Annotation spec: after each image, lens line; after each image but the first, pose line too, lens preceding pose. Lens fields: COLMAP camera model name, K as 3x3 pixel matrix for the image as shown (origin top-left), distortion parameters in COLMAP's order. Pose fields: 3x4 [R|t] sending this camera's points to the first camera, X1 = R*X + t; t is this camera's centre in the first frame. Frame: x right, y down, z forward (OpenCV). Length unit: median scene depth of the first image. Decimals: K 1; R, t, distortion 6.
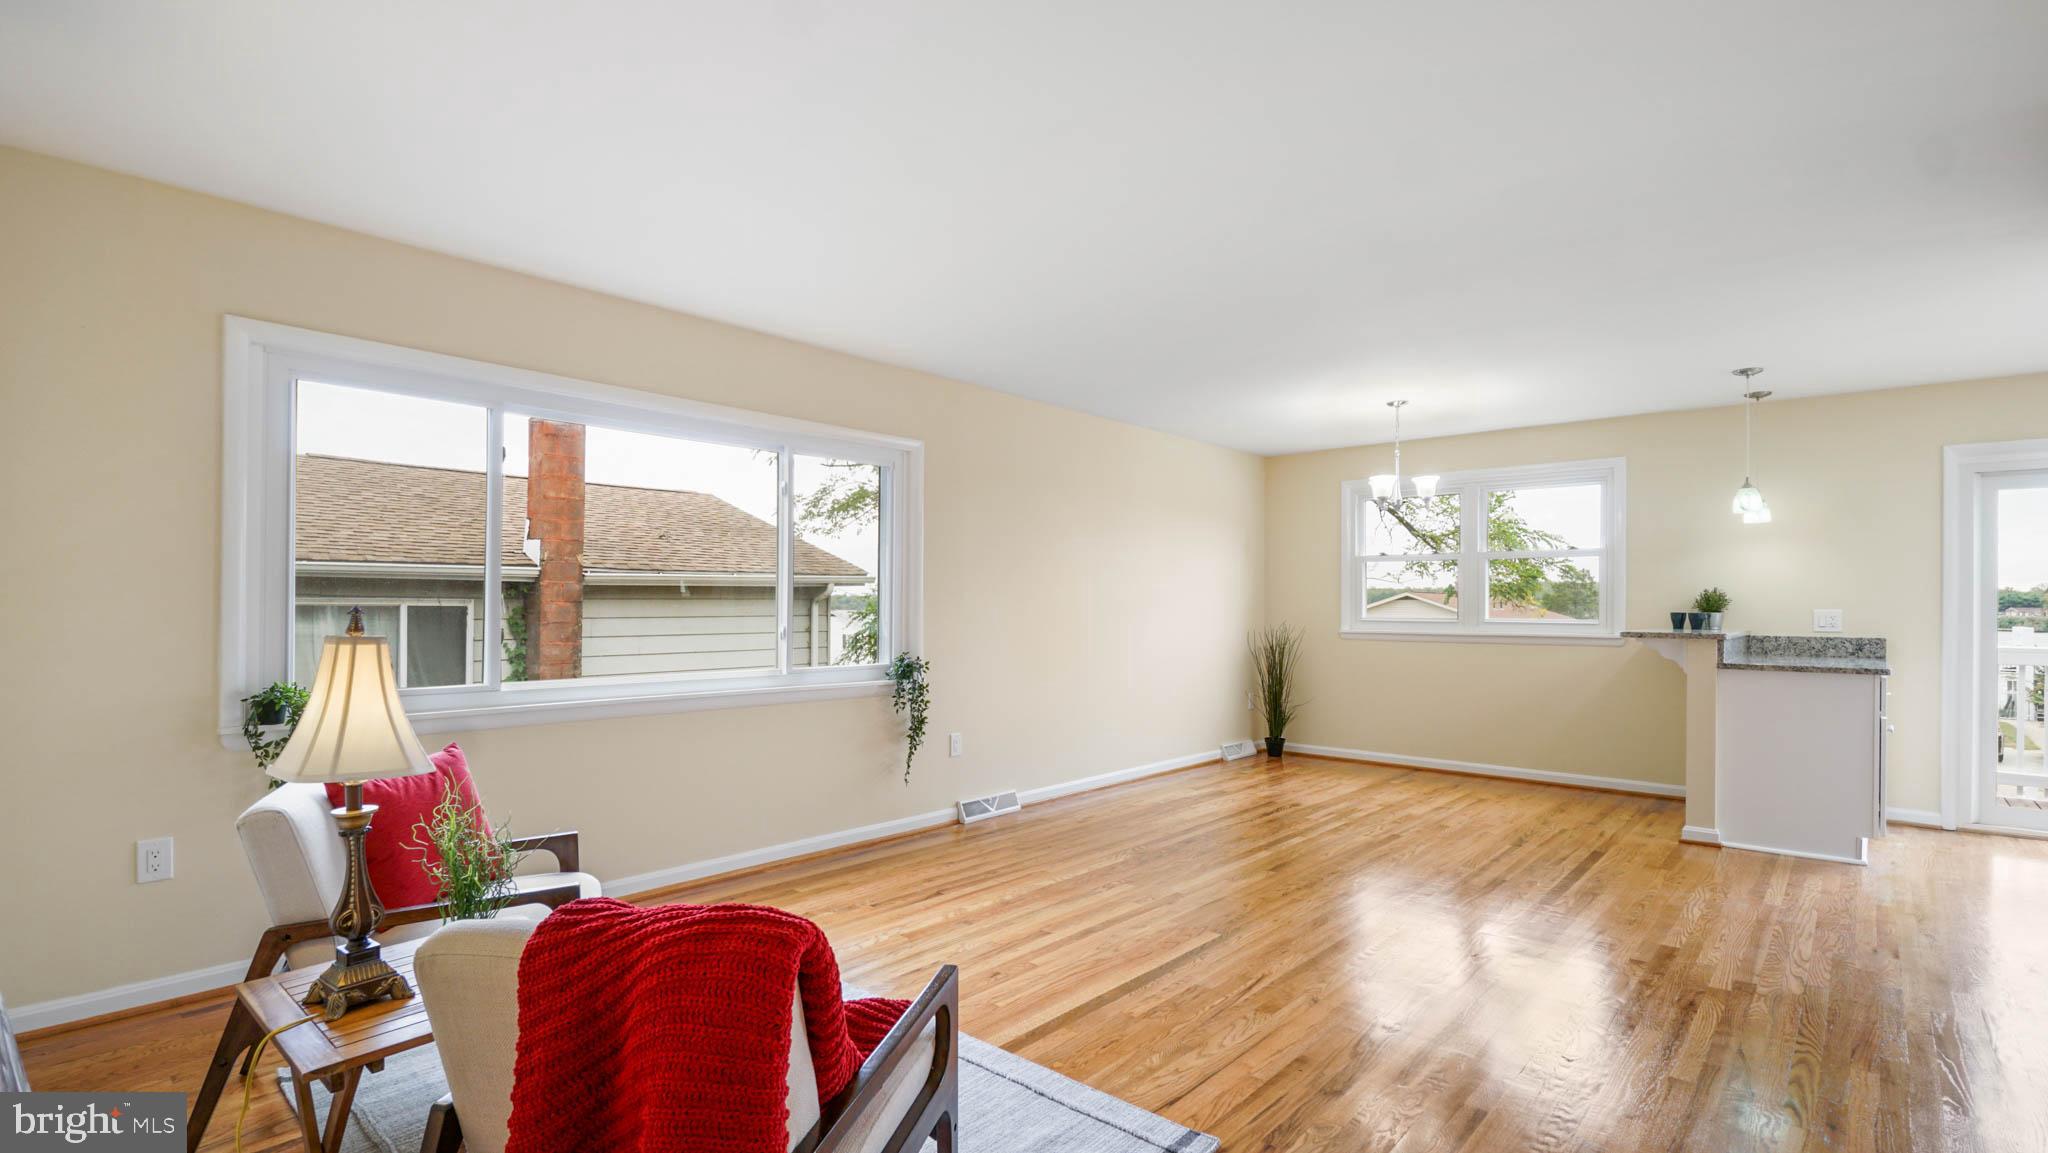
lens RADIAL K [[922.3, 0, 1040.0], [0, 922.3, 611.6], [0, 0, 1]] dist [-0.000318, -0.001236]
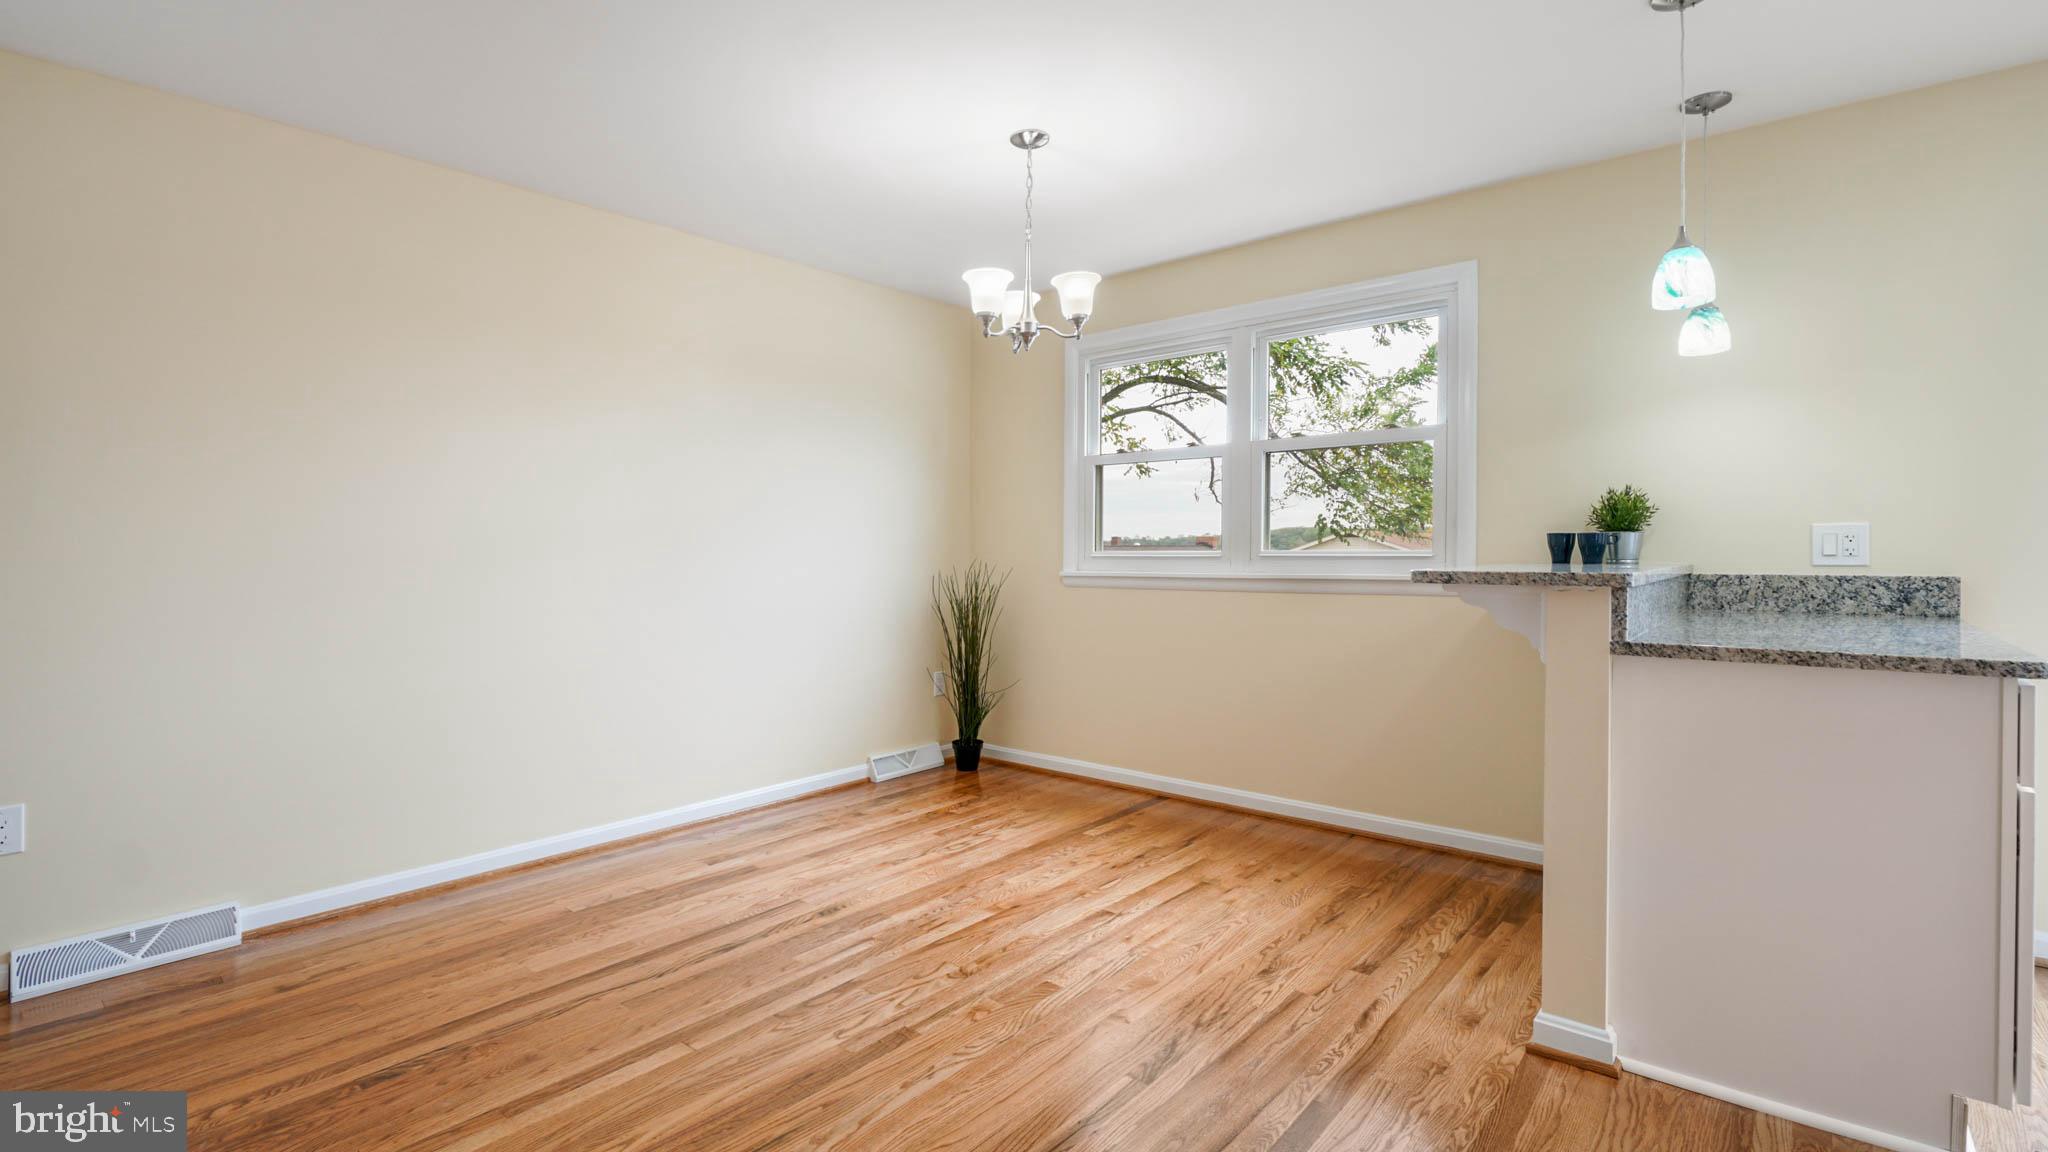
lens RADIAL K [[922.3, 0, 1022.9], [0, 922.3, 569.6], [0, 0, 1]] dist [-0.000318, -0.001236]
pose [[0.999707, -0.011345, 0.021382, 0.390125], [0.010996, 0.999805, 0.016376, 0.010673], [-0.021564, -0.016136, 0.999637, 0.498401]]
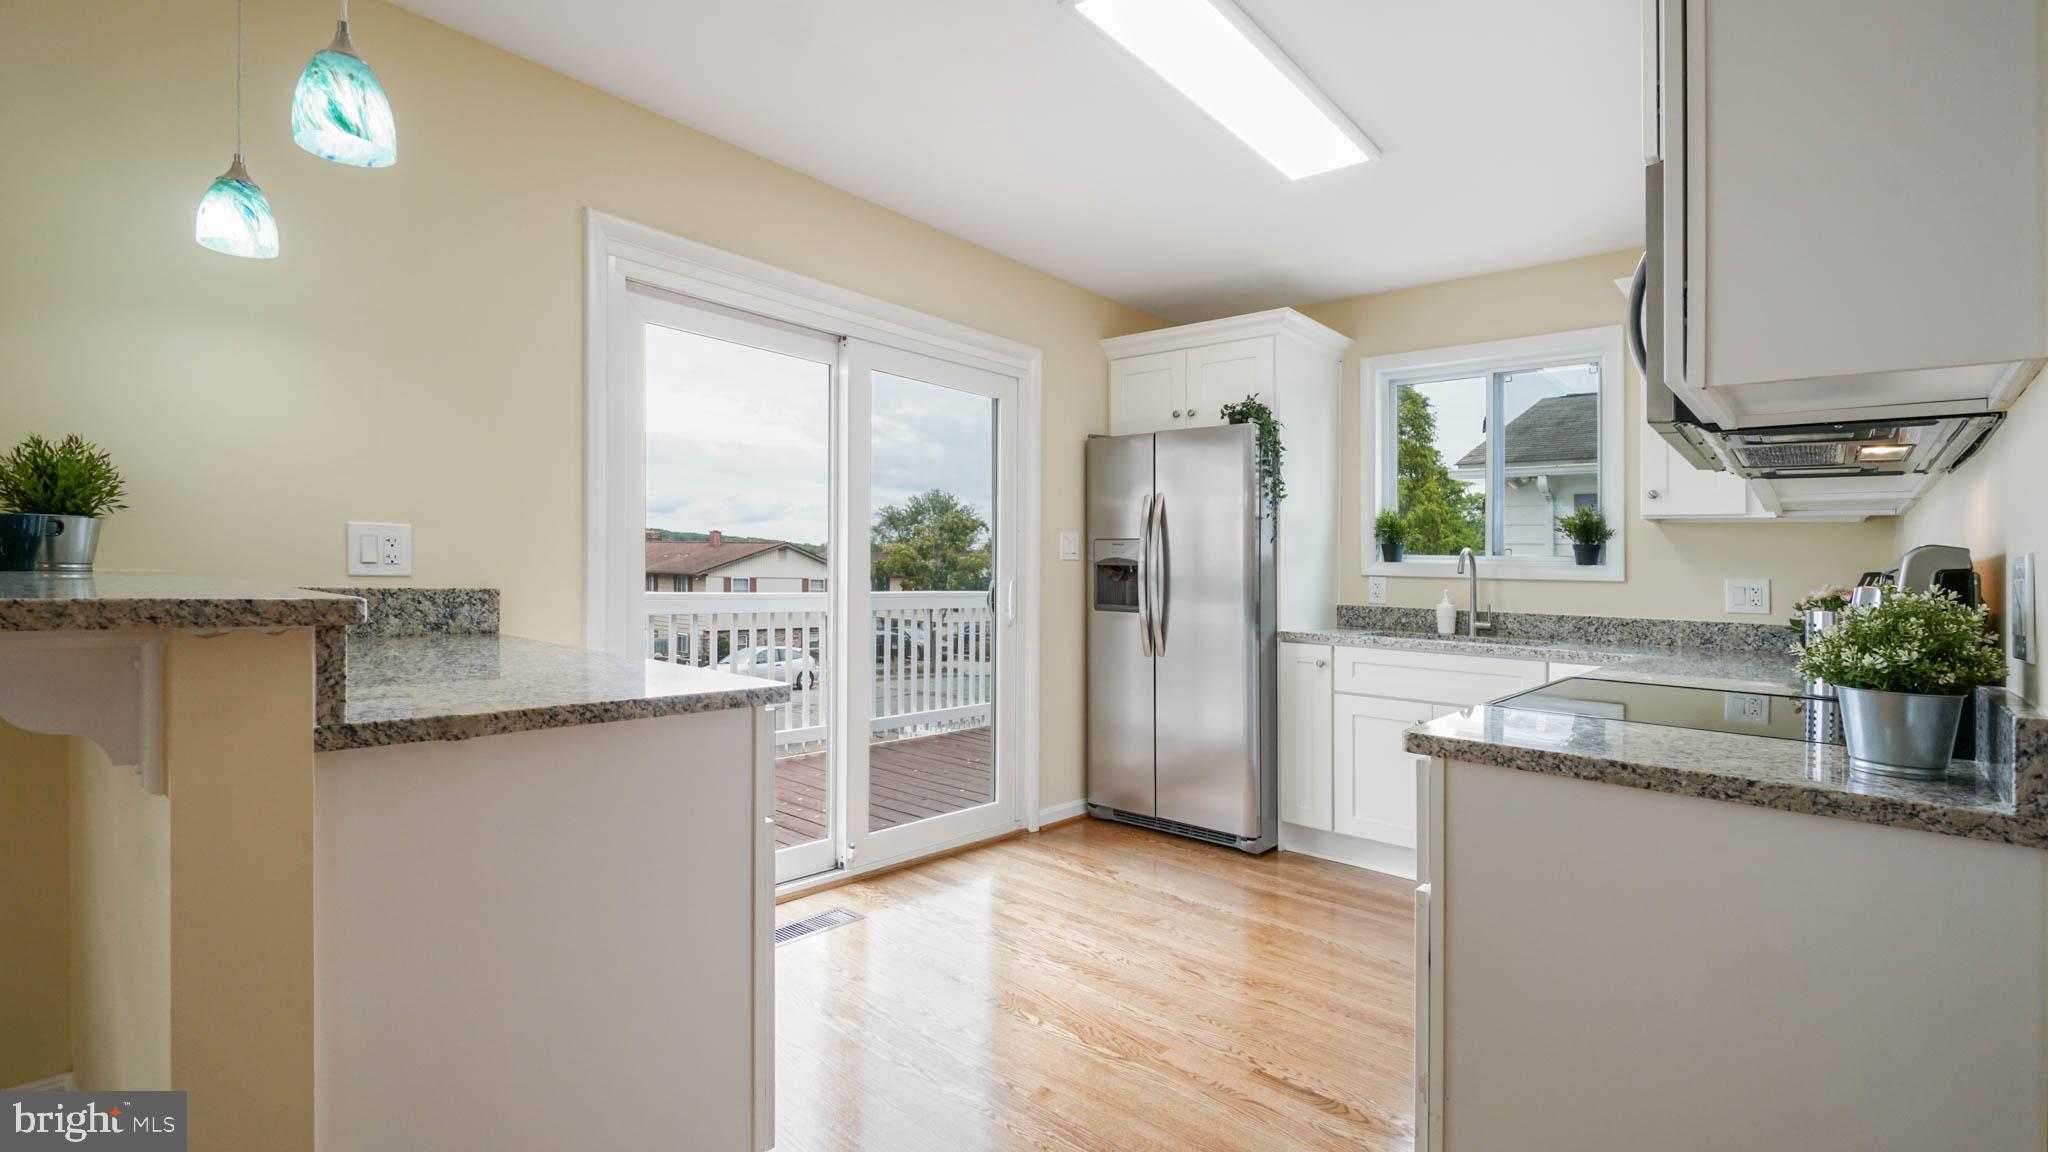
lens RADIAL K [[922.3, 0, 1032.0], [0, 922.3, 586.9], [0, 0, 1]] dist [-0.000318, -0.001236]
pose [[-0.016087, -0.023146, 0.999603, 0.438502], [-0.023383, 0.999467, 0.022766, 0.010482], [-0.999597, -0.023008, -0.016619, 0.716915]]
